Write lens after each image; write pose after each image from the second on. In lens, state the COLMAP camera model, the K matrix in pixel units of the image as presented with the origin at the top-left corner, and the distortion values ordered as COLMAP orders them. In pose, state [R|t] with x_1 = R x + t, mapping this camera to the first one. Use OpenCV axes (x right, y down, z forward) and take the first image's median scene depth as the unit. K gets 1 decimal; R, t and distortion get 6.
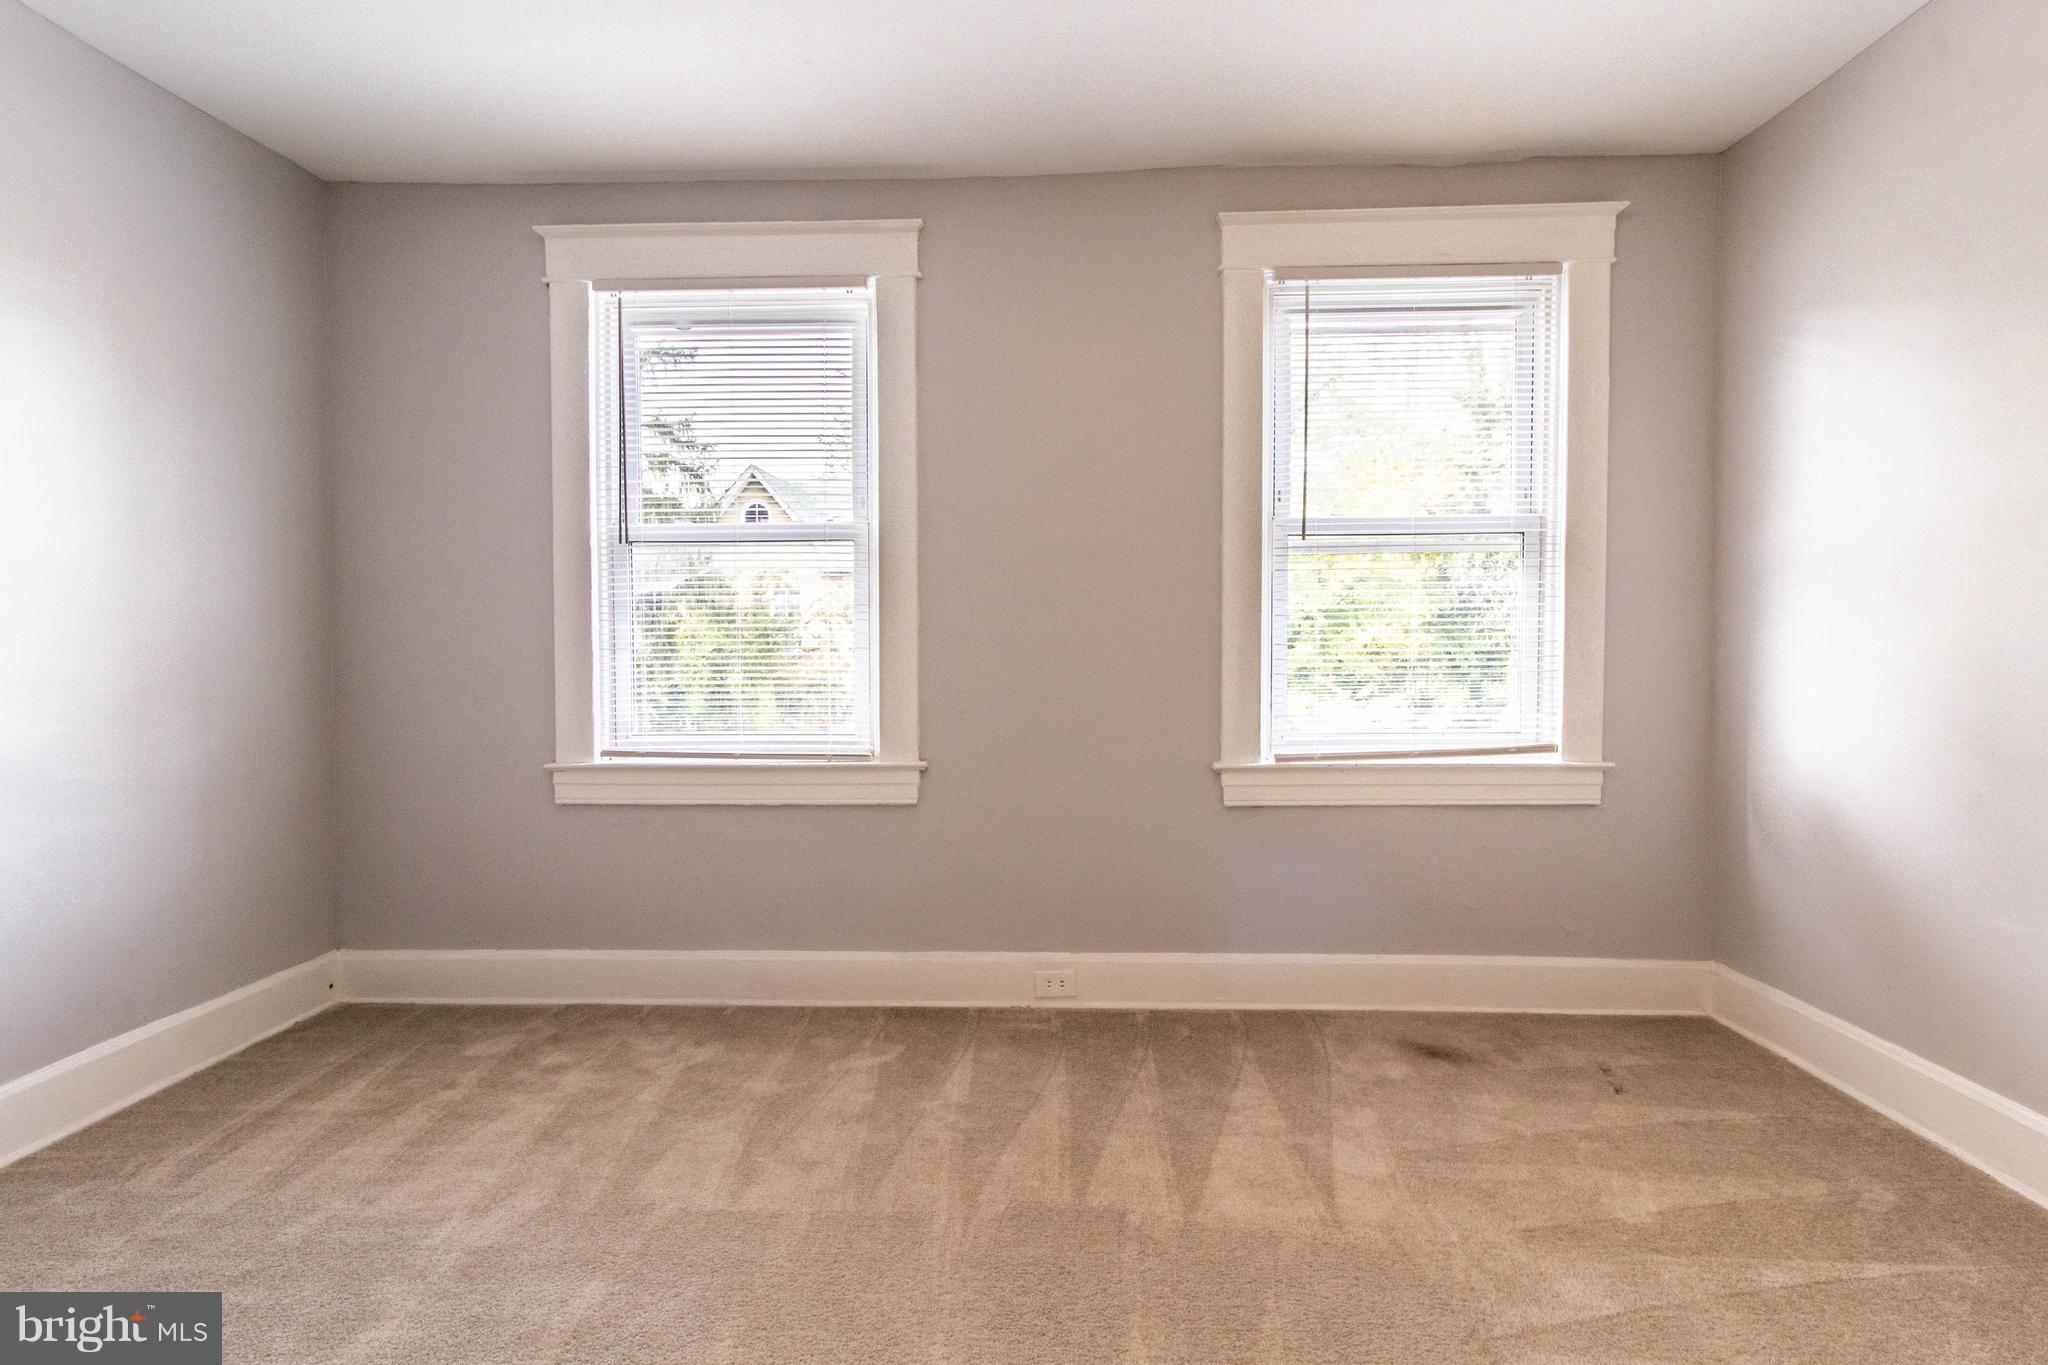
lens RADIAL K [[962.5, 0, 1025.5], [0, 962.5, 681.5], [0, 0, 1]] dist [-0.001035, -0.000451]
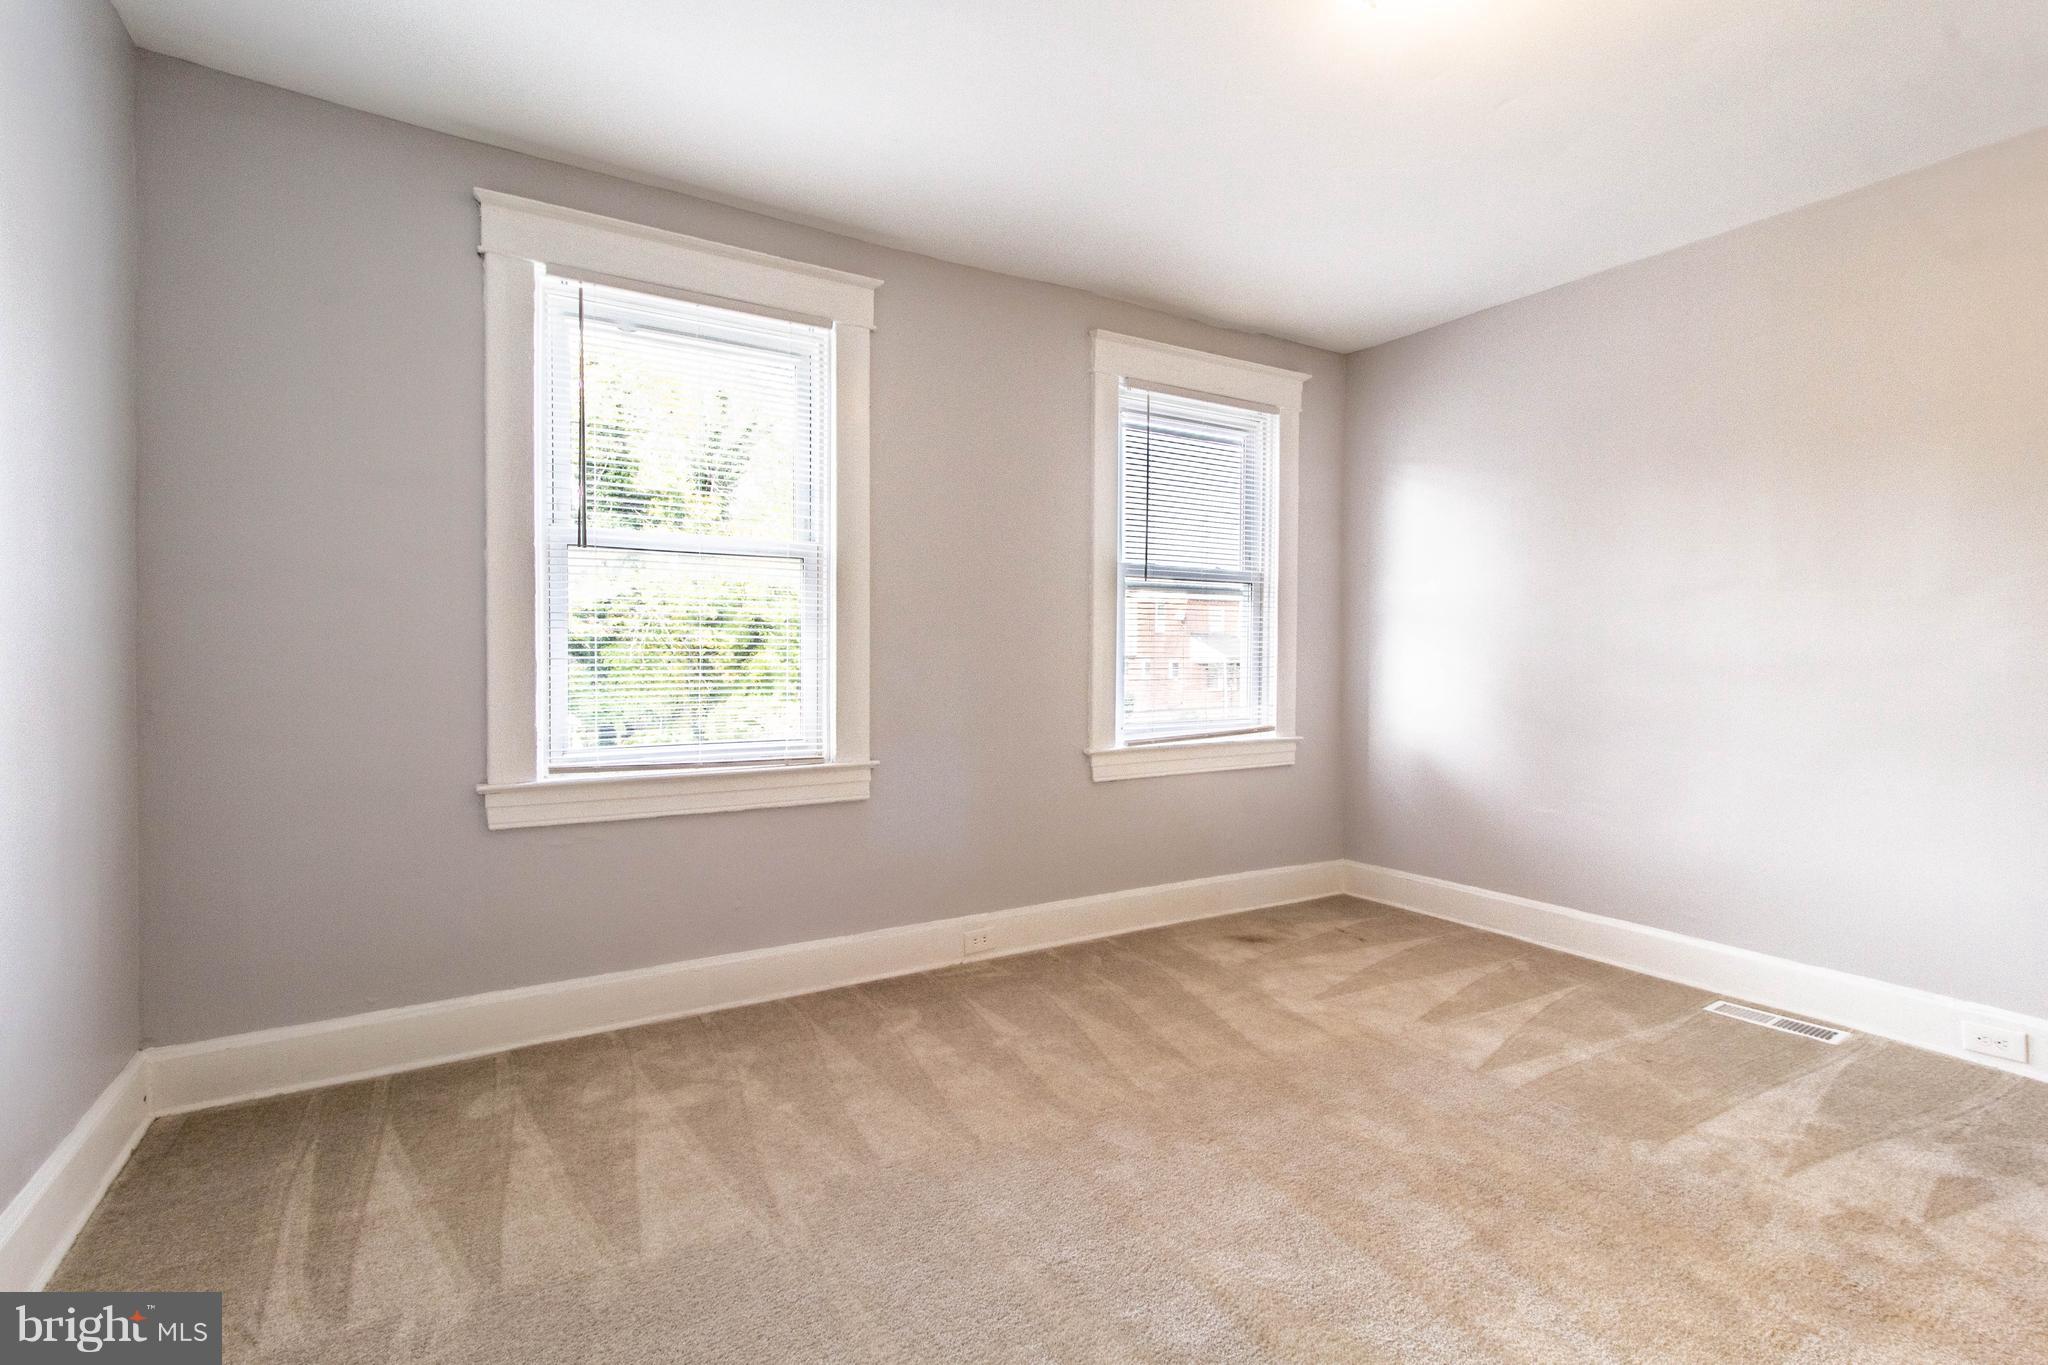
lens RADIAL K [[888.7, 0, 992.7], [0, 888.7, 676.3], [0, 0, 1]] dist [0.003134, 0.000181]
pose [[0.853614, -0.004527, 0.520887, -0.548827], [0.010997, 0.999896, -0.009331, -0.004025], [-0.520790, 0.013693, 0.853575, 0.045293]]
